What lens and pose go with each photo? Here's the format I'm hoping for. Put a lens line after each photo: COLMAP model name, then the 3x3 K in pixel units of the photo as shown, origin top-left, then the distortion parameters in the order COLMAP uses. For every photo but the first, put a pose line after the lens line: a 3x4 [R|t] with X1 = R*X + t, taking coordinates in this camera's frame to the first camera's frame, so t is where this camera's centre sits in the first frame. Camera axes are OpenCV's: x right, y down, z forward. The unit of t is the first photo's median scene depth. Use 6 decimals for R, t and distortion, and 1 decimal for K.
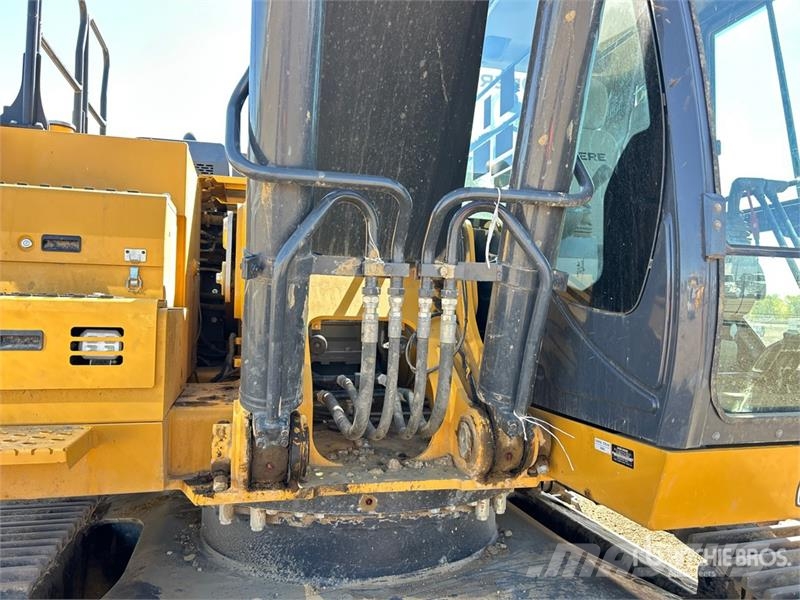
lens RADIAL K [[608.7, 0, 400.0], [0, 608.7, 300.2], [0, 0, 1]] dist [0.044086, -0.048603]
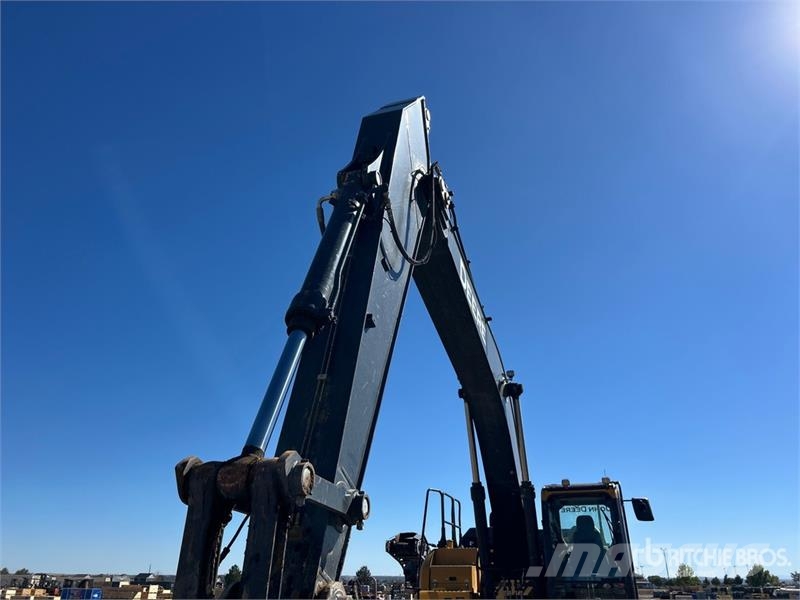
lens RADIAL K [[608.7, 0, 398.9], [0, 608.7, 301.3], [0, 0, 1]] dist [0.044086, -0.048603]
pose [[0.842703, -0.251210, -0.476177, 1.608943], [0.023105, 0.900526, -0.434187, 0.023692], [0.537882, 0.354889, 0.764681, -3.066401]]
